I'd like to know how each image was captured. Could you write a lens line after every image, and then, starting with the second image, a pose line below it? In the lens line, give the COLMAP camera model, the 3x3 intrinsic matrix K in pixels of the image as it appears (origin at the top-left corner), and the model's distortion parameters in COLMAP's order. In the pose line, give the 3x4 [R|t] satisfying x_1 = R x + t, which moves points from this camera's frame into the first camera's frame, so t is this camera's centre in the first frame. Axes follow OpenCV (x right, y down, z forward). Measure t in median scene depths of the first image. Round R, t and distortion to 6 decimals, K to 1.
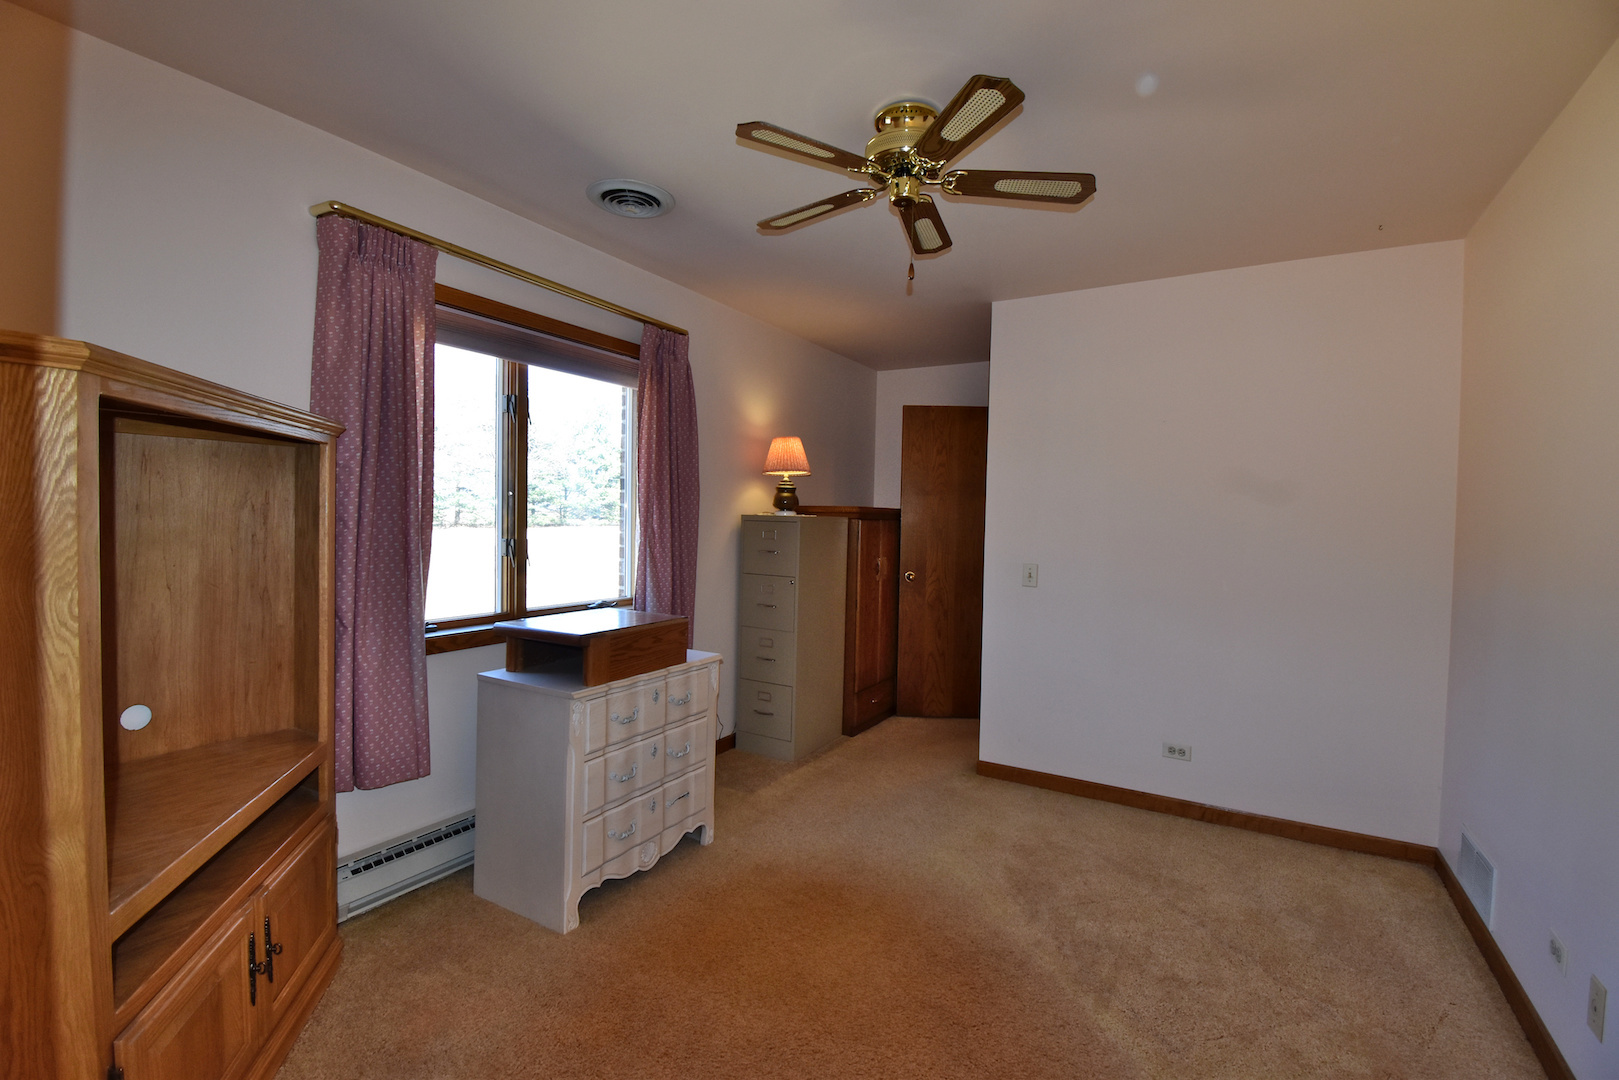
lens RADIAL K [[719.3, 0, 811.0], [0, 719.3, 536.4], [0, 0, 1]] dist [0.002600, -0.007945]
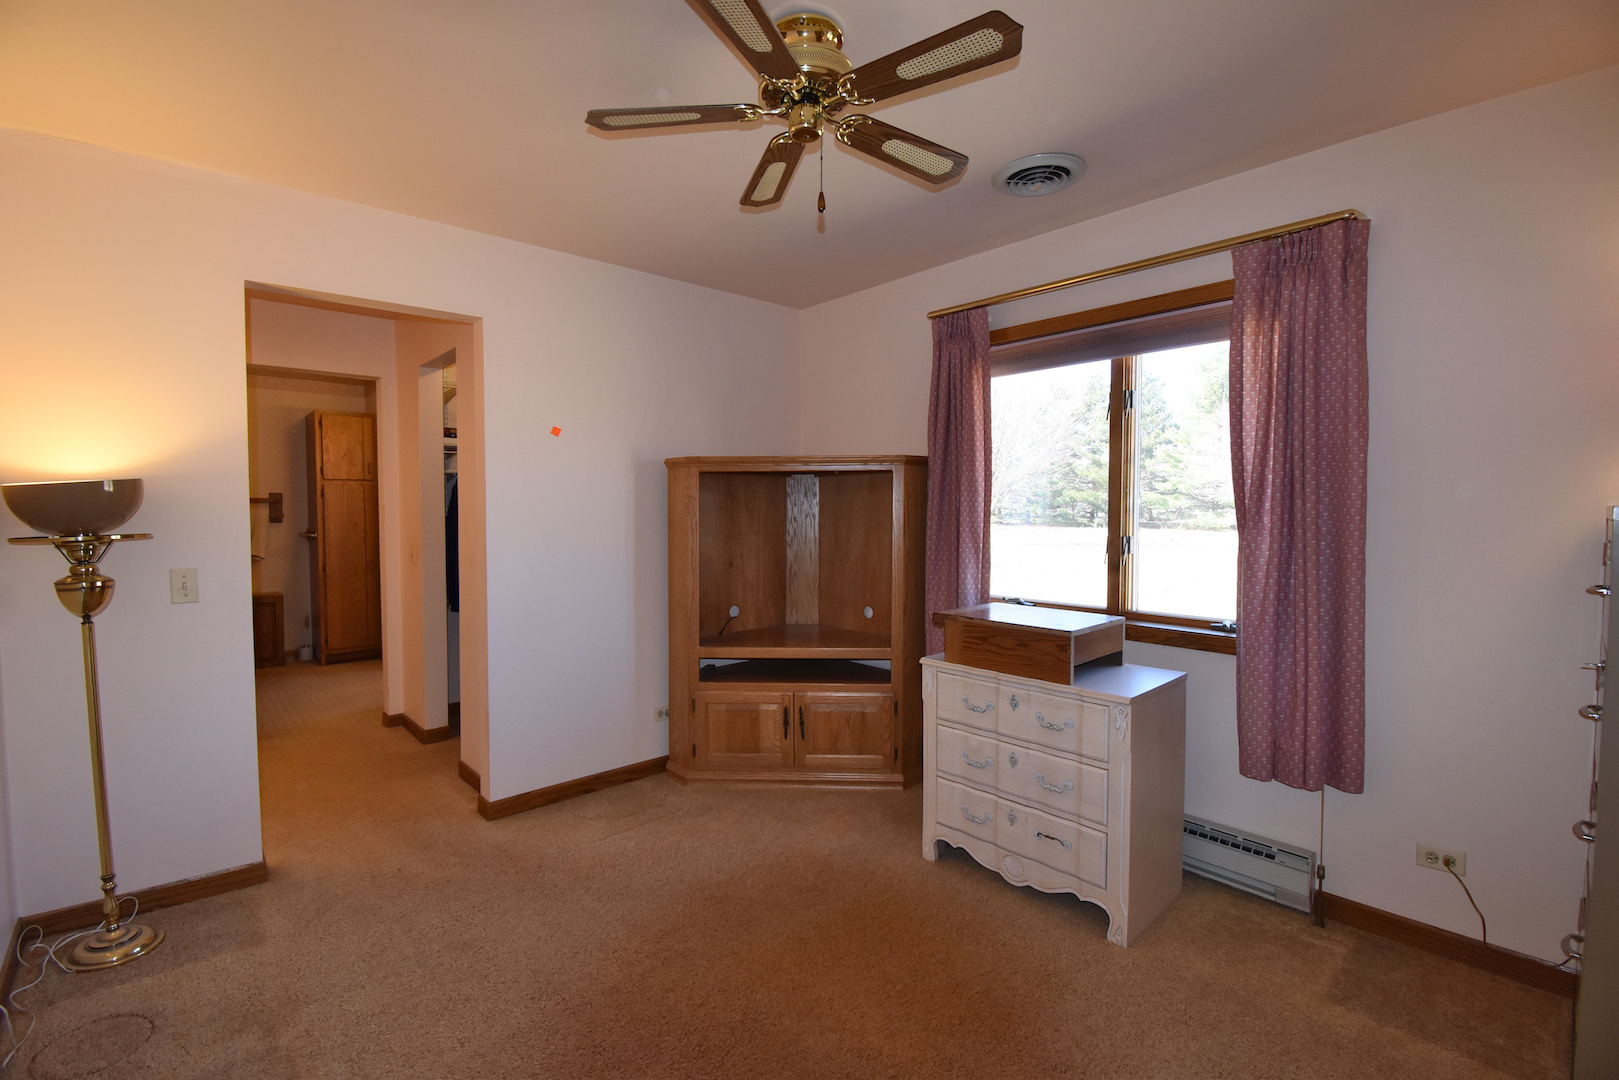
lens RADIAL K [[719.3, 0, 811.0], [0, 719.3, 536.4], [0, 0, 1]] dist [0.002600, -0.007945]
pose [[-0.296154, 0.016234, -0.955002, 0.744371], [-0.031843, 0.999132, 0.026859, -0.010593], [0.954609, 0.038365, -0.295380, 1.002419]]
